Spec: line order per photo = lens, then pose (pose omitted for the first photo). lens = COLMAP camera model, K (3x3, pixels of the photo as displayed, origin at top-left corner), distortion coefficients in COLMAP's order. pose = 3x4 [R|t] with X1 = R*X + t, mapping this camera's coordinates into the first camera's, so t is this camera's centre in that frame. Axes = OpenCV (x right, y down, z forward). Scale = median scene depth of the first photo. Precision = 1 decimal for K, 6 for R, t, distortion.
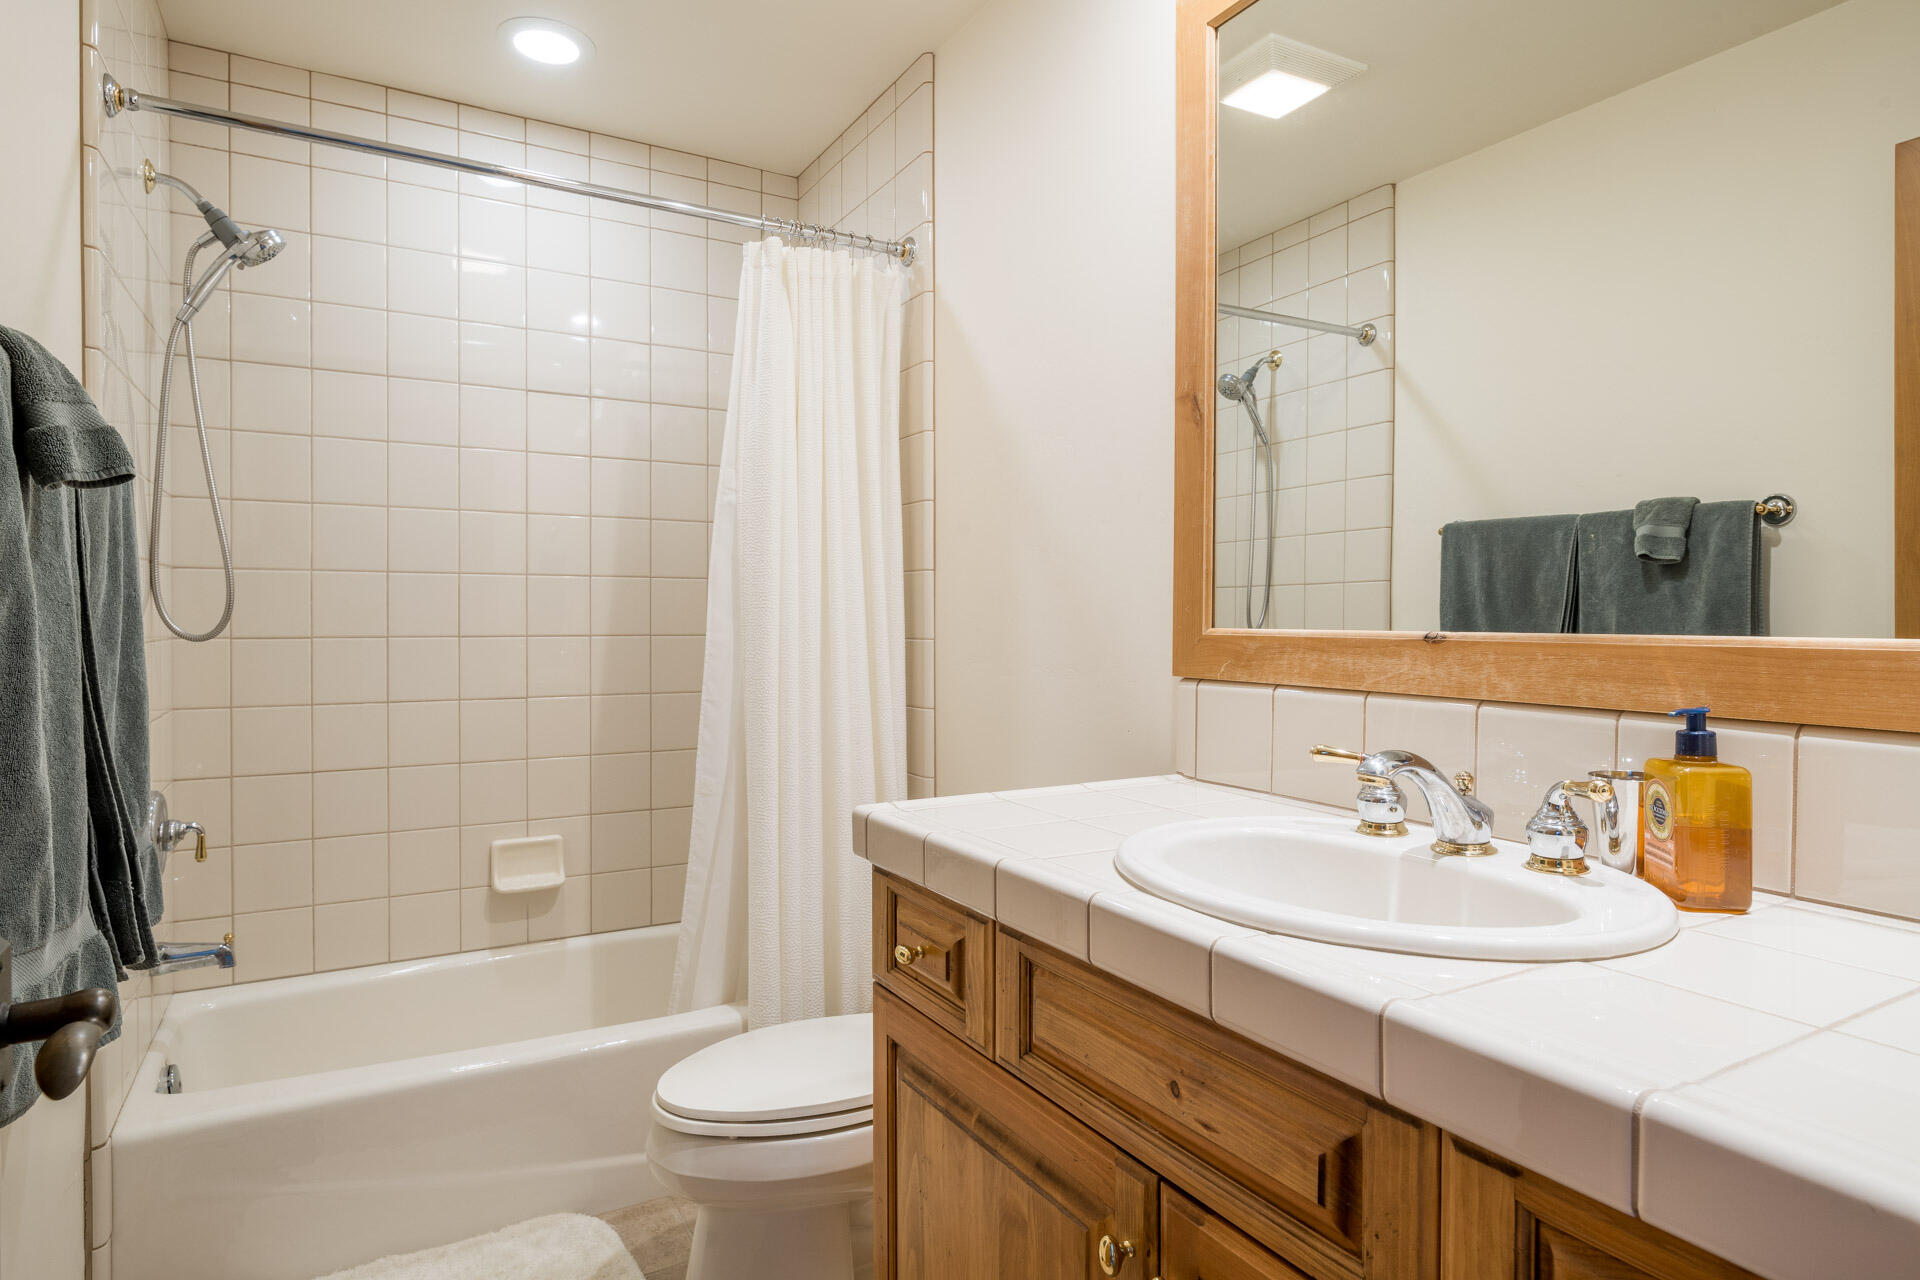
lens RADIAL K [[1074.9, 0, 960.0], [0, 1074.9, 640.0], [0, 0, 1]] dist [0.000039, -0.000050]
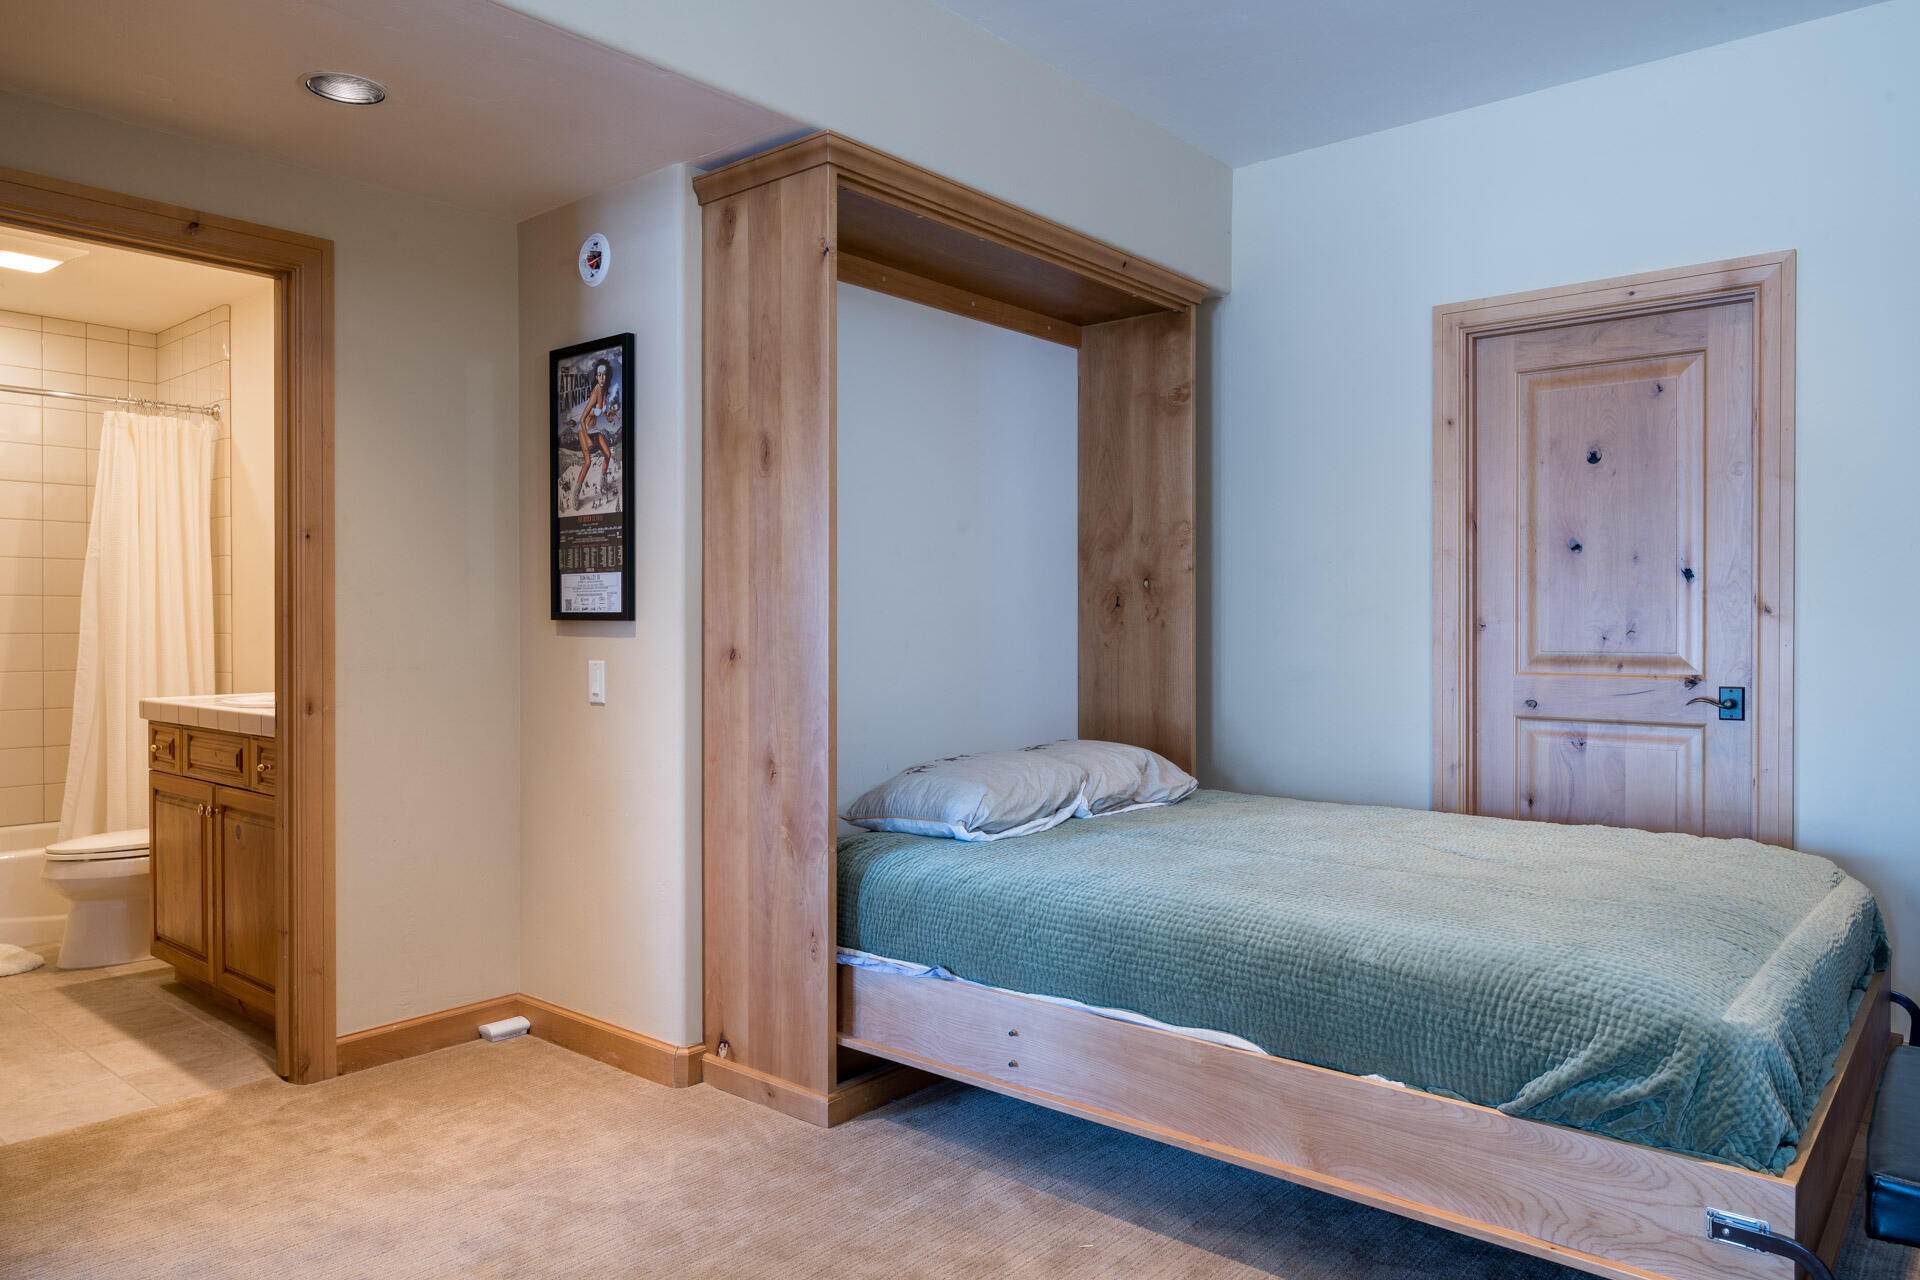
lens RADIAL K [[1282.1, 0, 960.0], [0, 1282.1, 640.0], [0, 0, 1]] dist [-0.002320, -0.000368]
pose [[0.939987, -0.003050, 0.341195, 0.398591], [0.006401, 0.999942, -0.008694, 0.034084], [-0.341149, 0.010356, 0.939952, -1.441735]]
